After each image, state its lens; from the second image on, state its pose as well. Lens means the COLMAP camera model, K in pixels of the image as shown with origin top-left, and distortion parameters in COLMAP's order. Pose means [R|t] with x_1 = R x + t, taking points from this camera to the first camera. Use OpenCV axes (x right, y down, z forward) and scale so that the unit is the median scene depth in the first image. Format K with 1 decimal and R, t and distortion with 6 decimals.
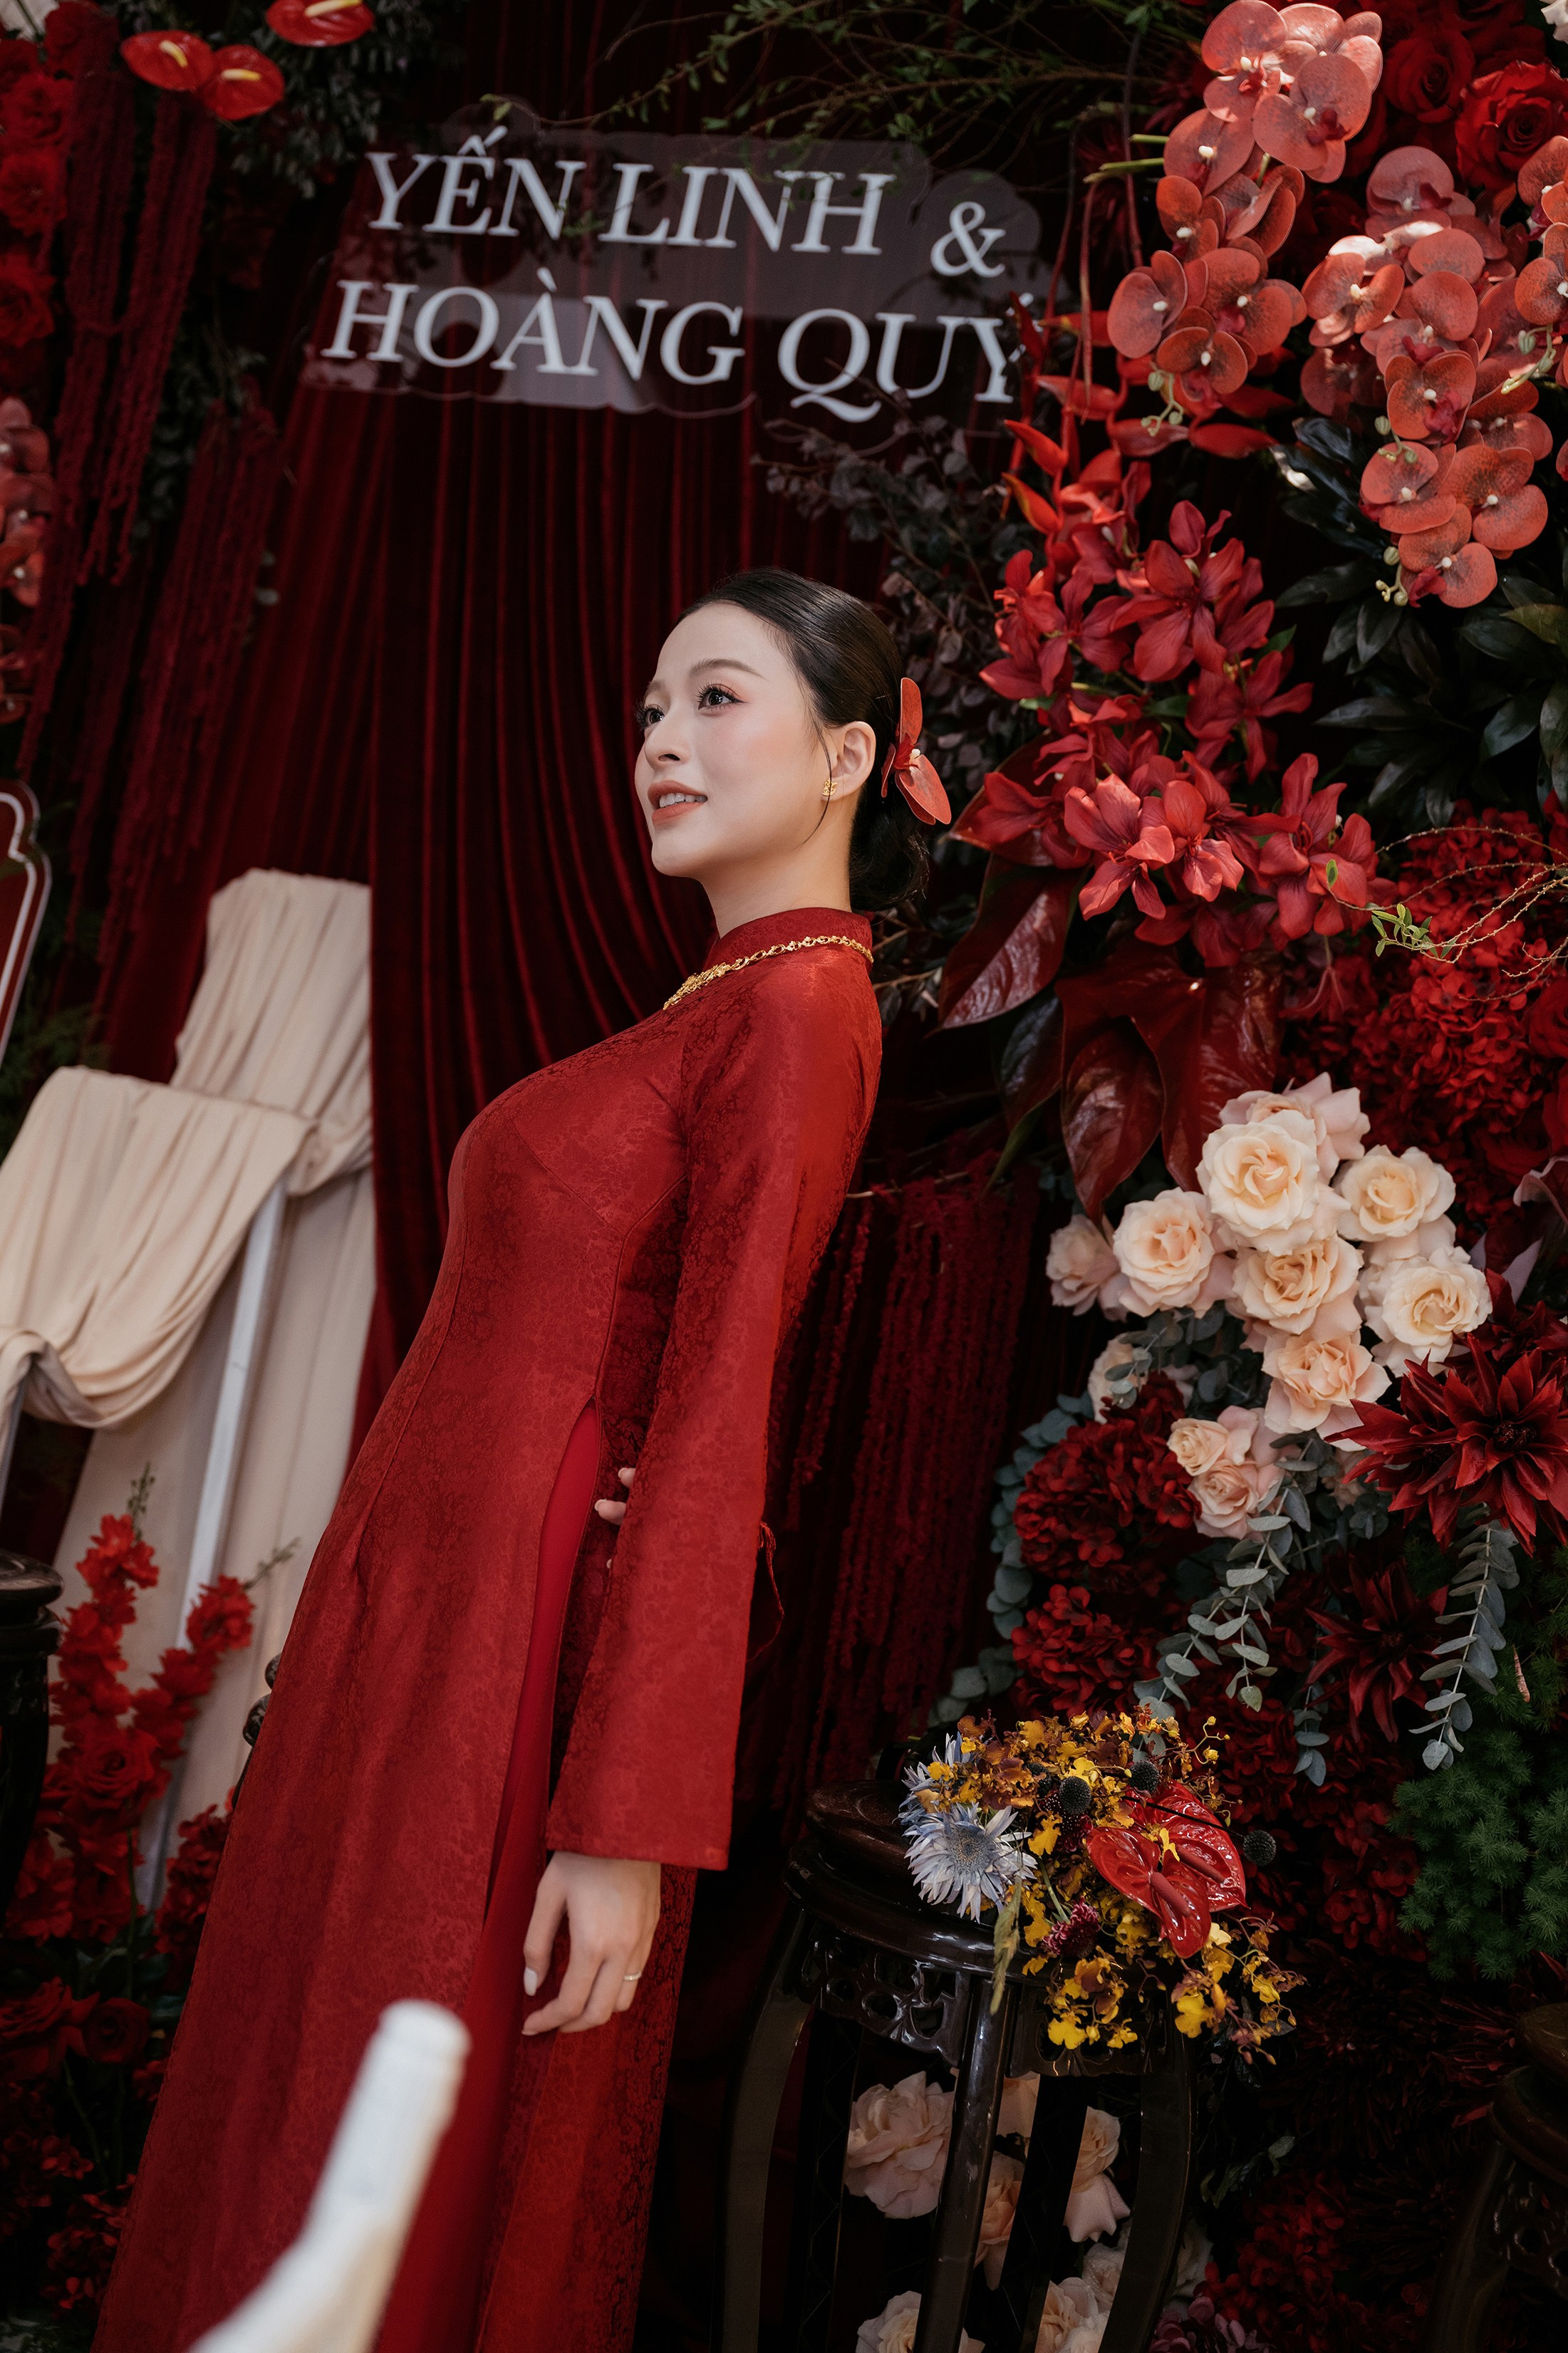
lens RADIAL K [[2487.9, 0, 774.4], [0, 2487.9, 1133.0], [0, 0, 1]] dist [-0.002117, 0.000000]
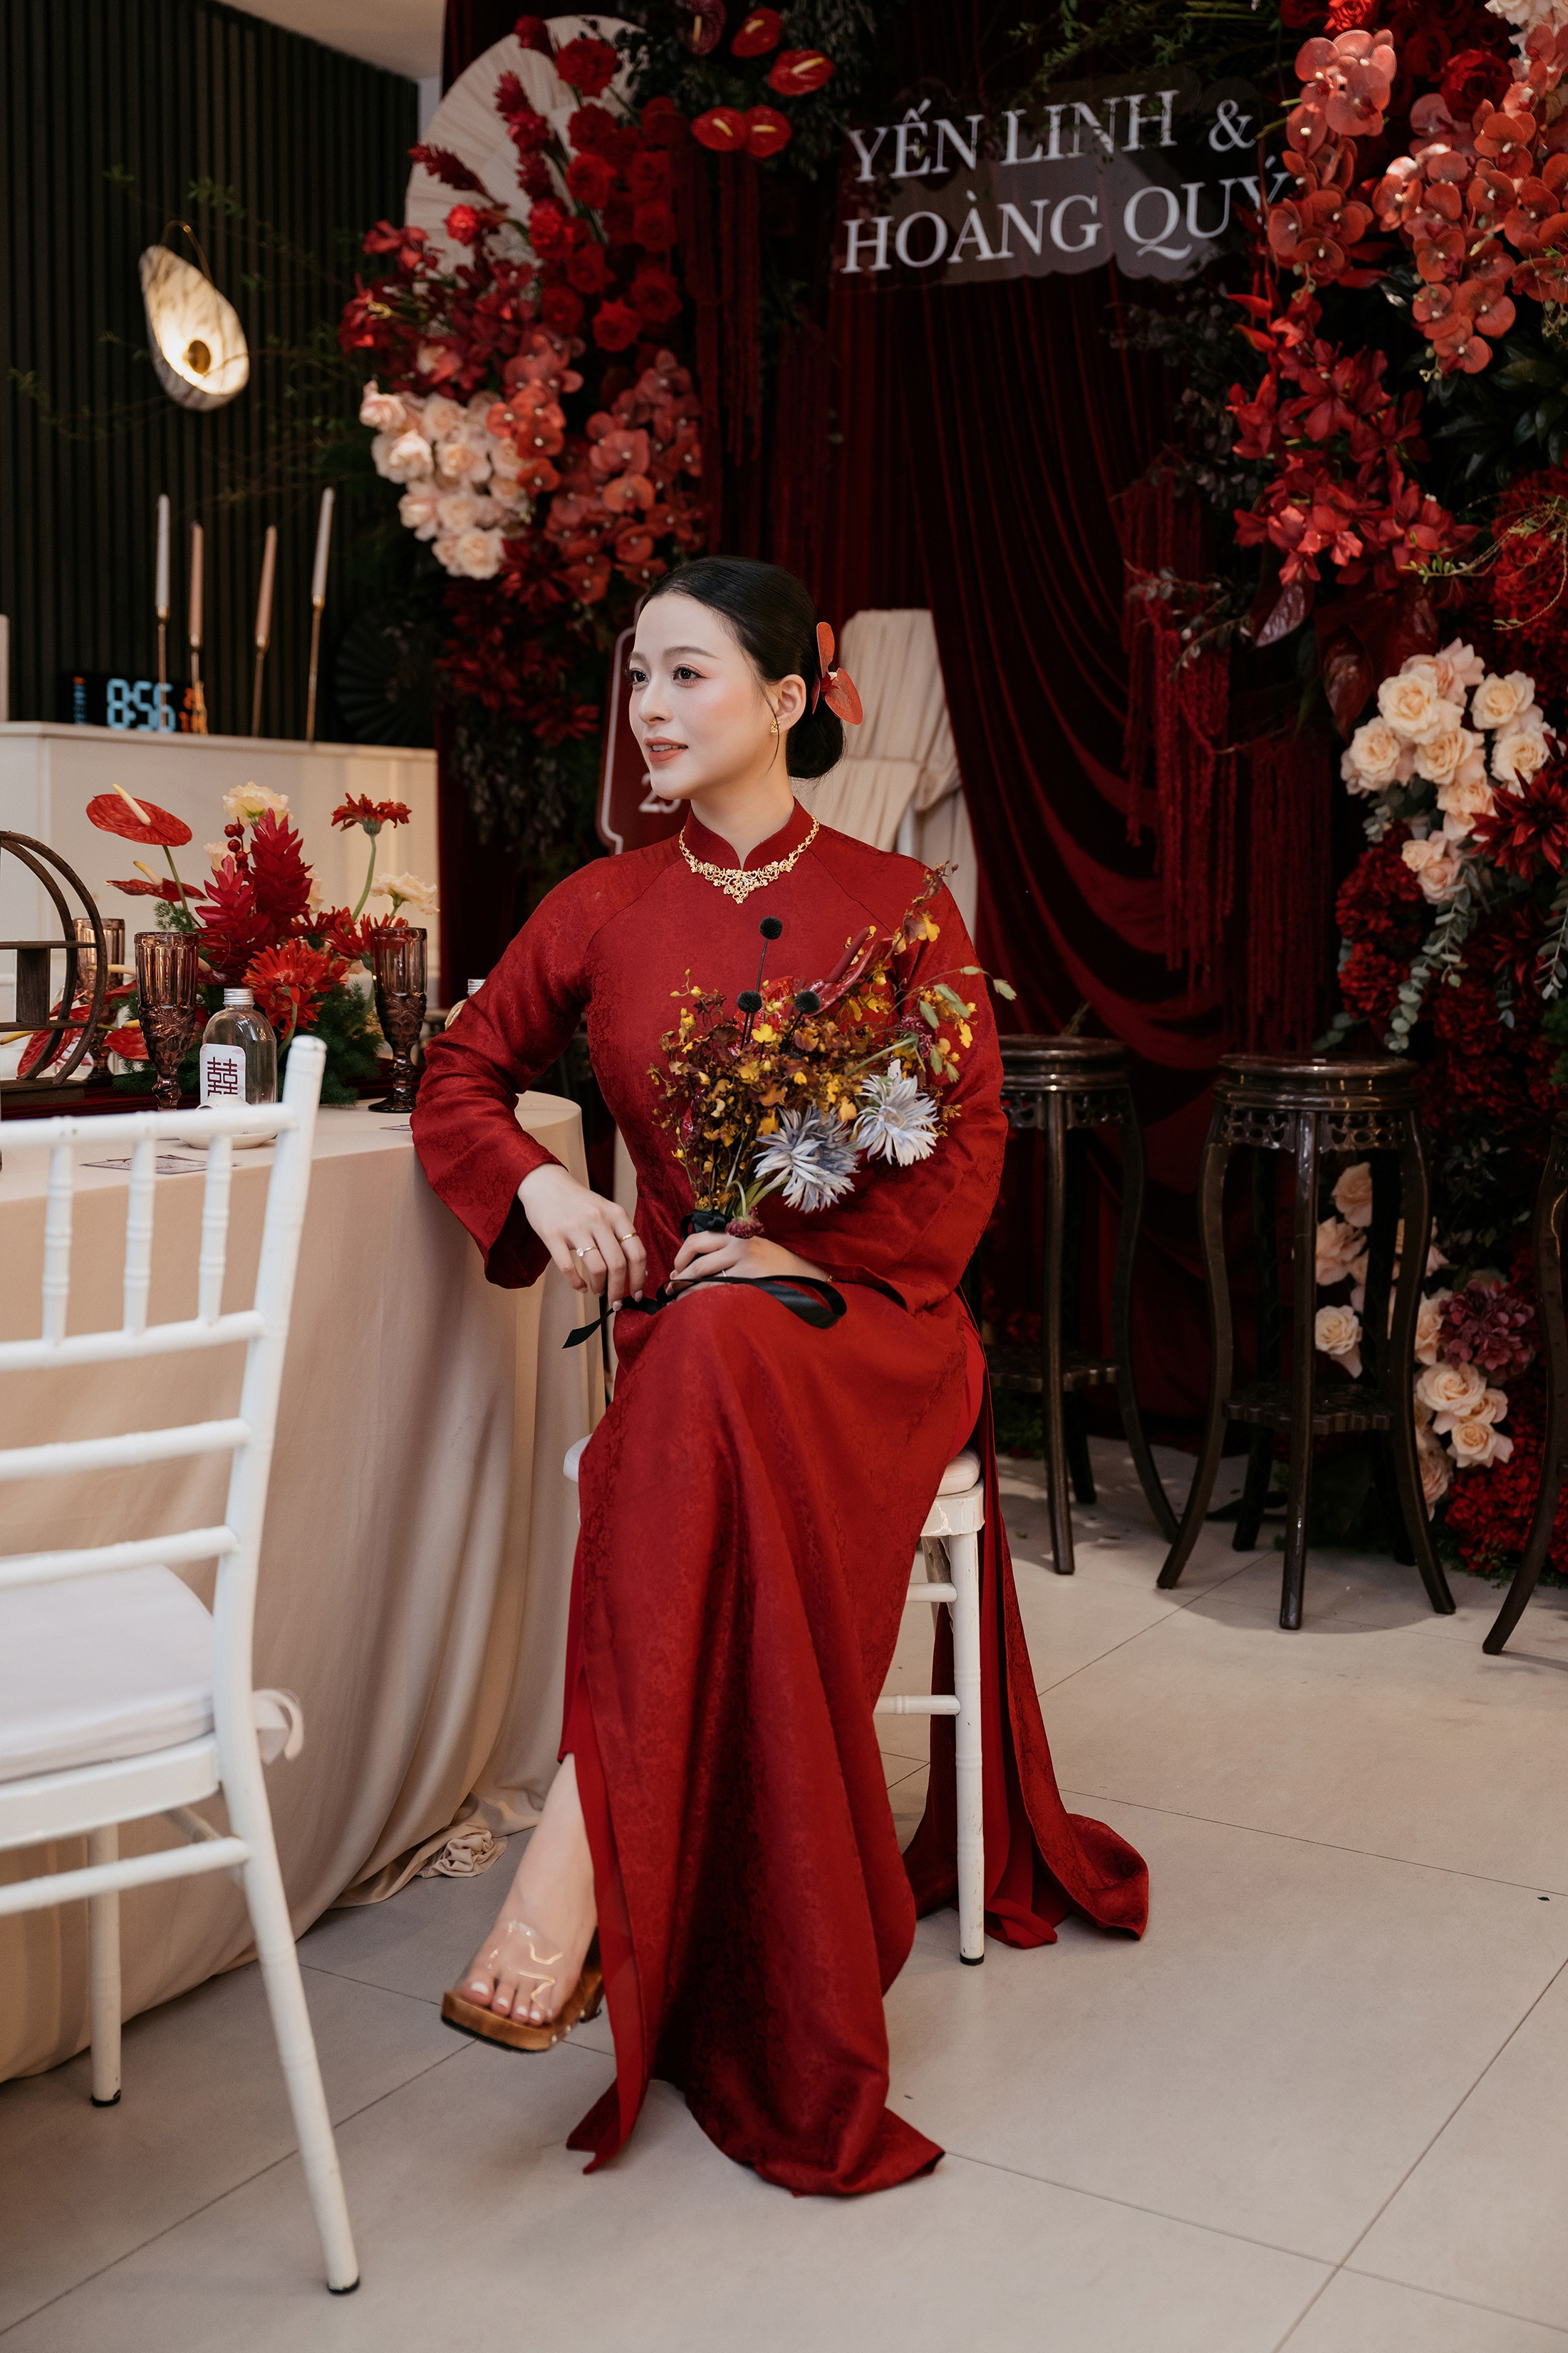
lens RADIAL K [[2553.8, 0, 1033.0], [0, 2553.8, 1010.6], [0, 0, 1]] dist [0.002217, 0.000000]
pose [[0.972747, -0.156649, -0.170951, 0.196629], [0.174765, 0.979864, 0.096560, 0.007755], [0.152382, -0.123805, 0.980537, -0.880816]]
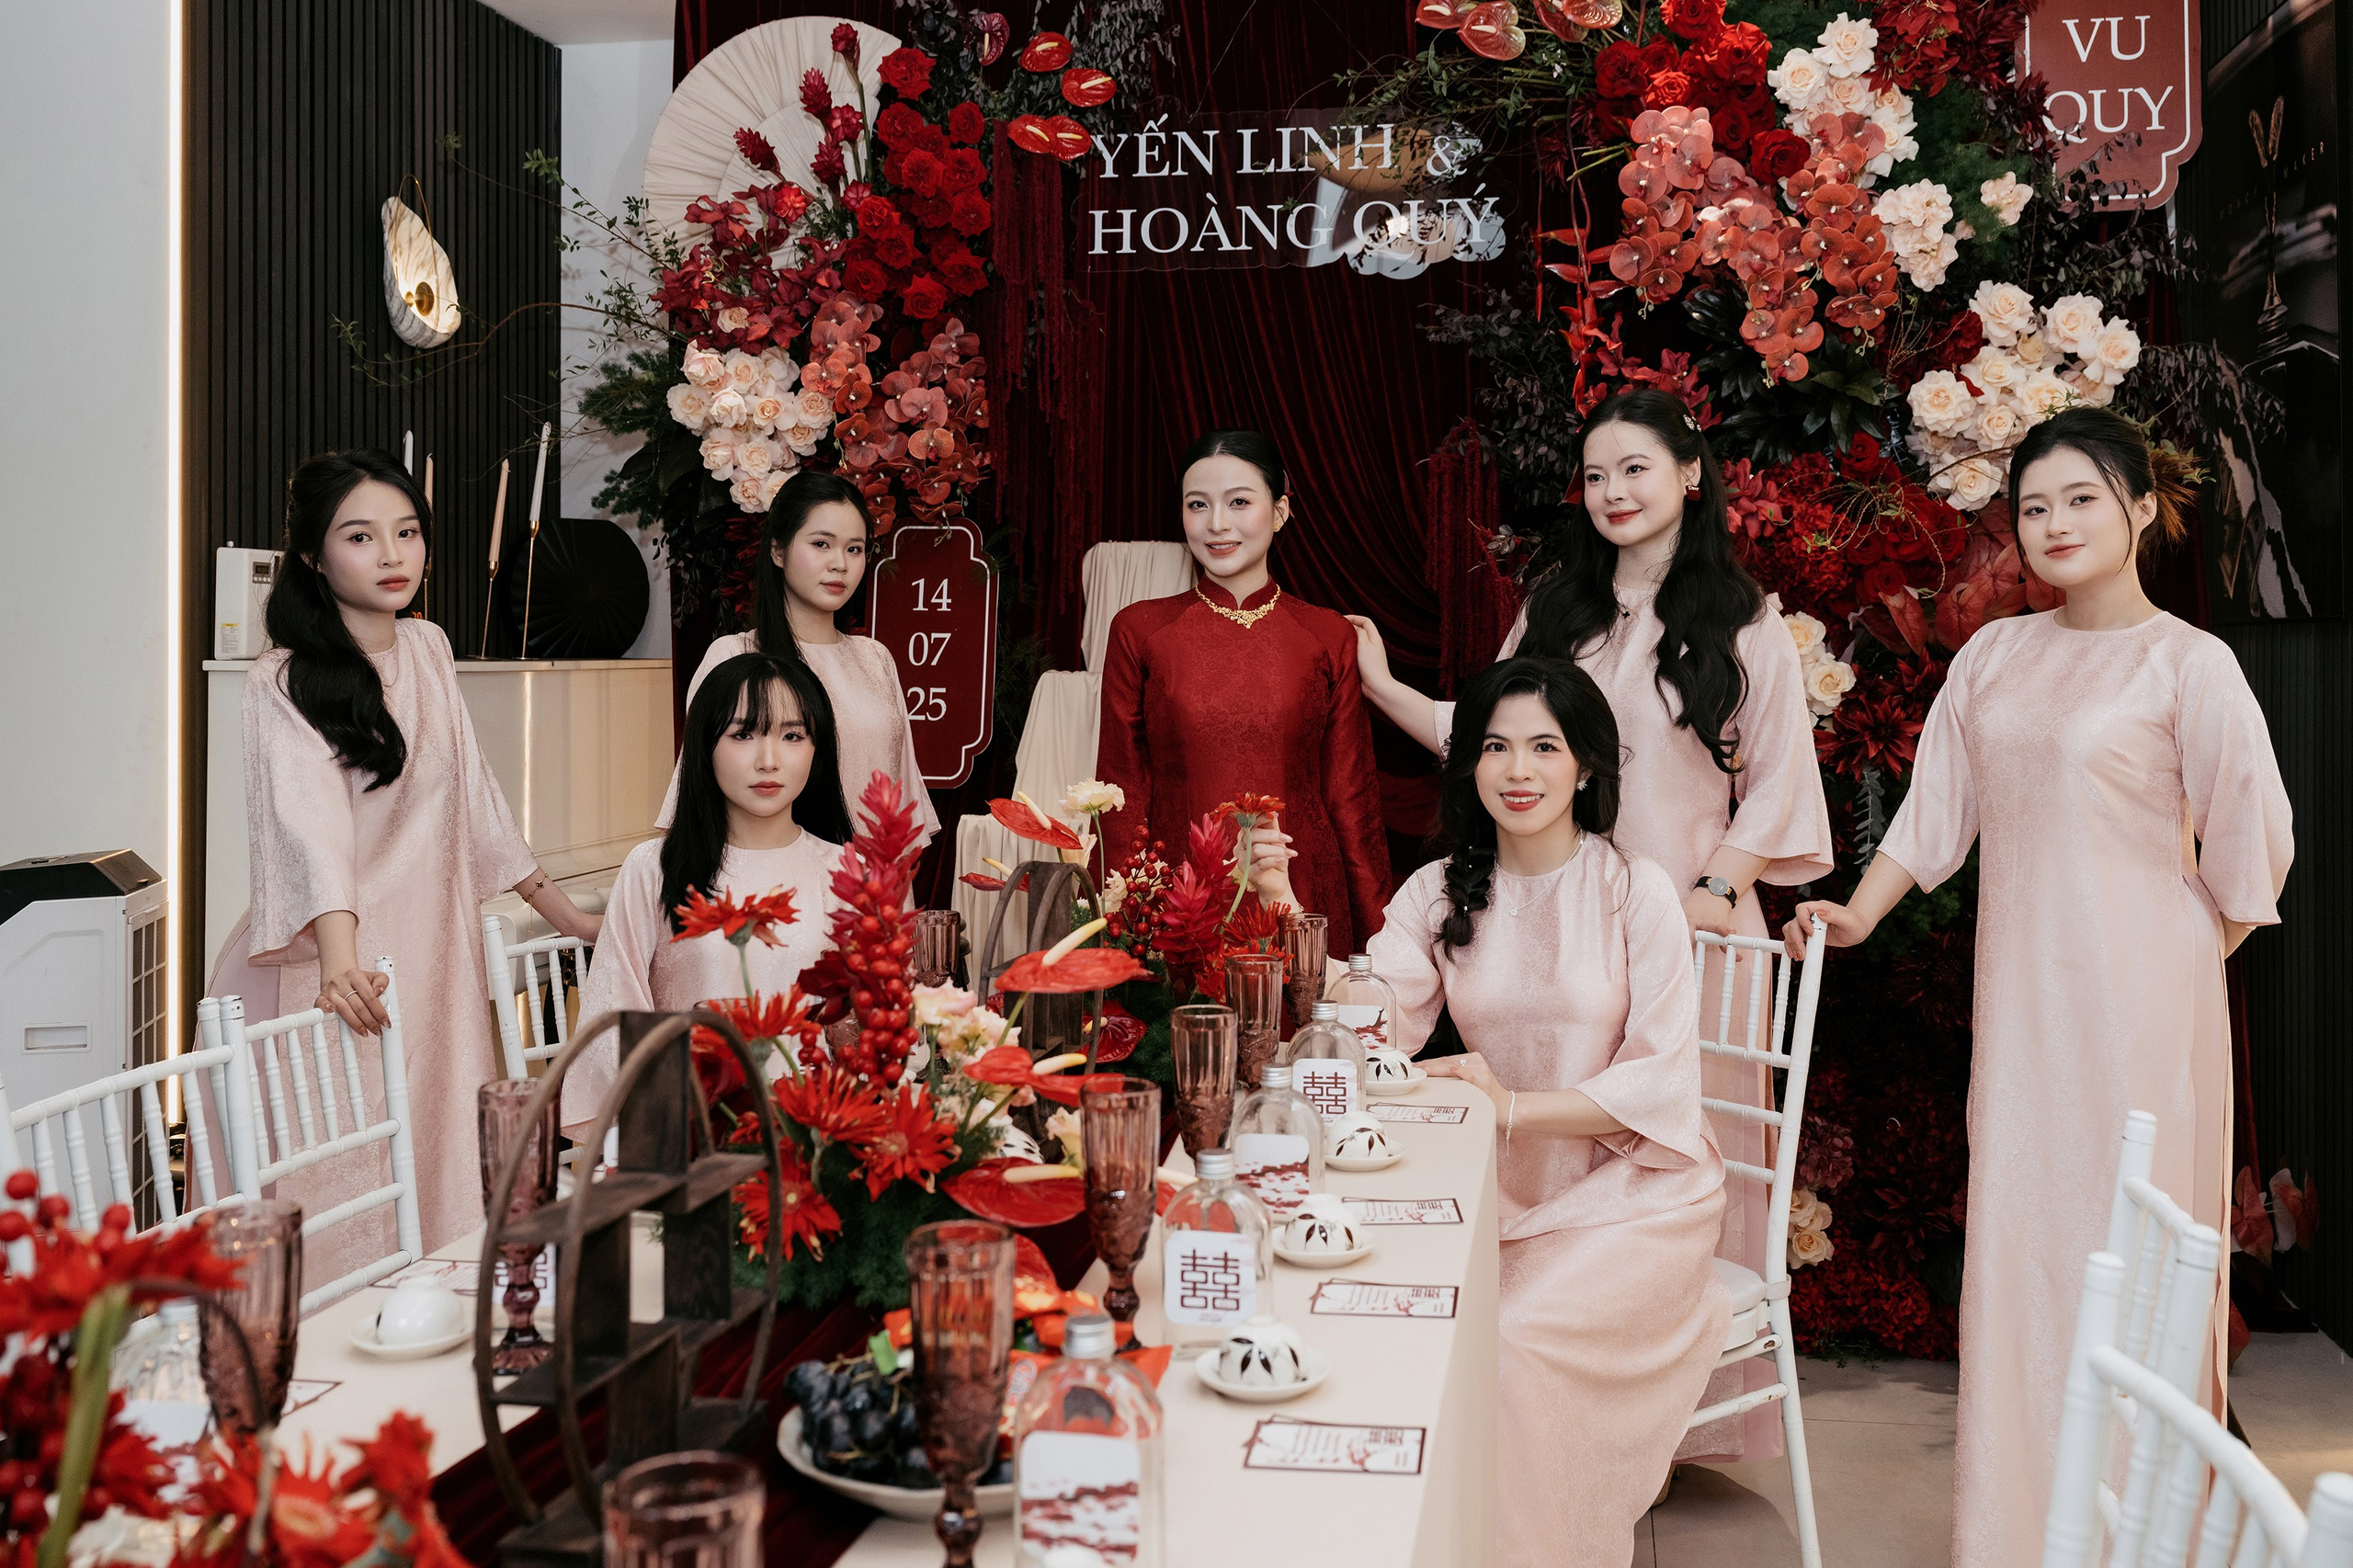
lens RADIAL K [[2195.5, 0, 1218.0], [0, 2195.5, 634.2], [0, 0, 1]] dist [-0.002450, 0.000000]
pose [[0.972305, -0.183795, 0.144369, -0.541400], [0.174366, 0.981777, 0.075567, -0.214609], [-0.155627, -0.048301, 0.986634, -0.868360]]
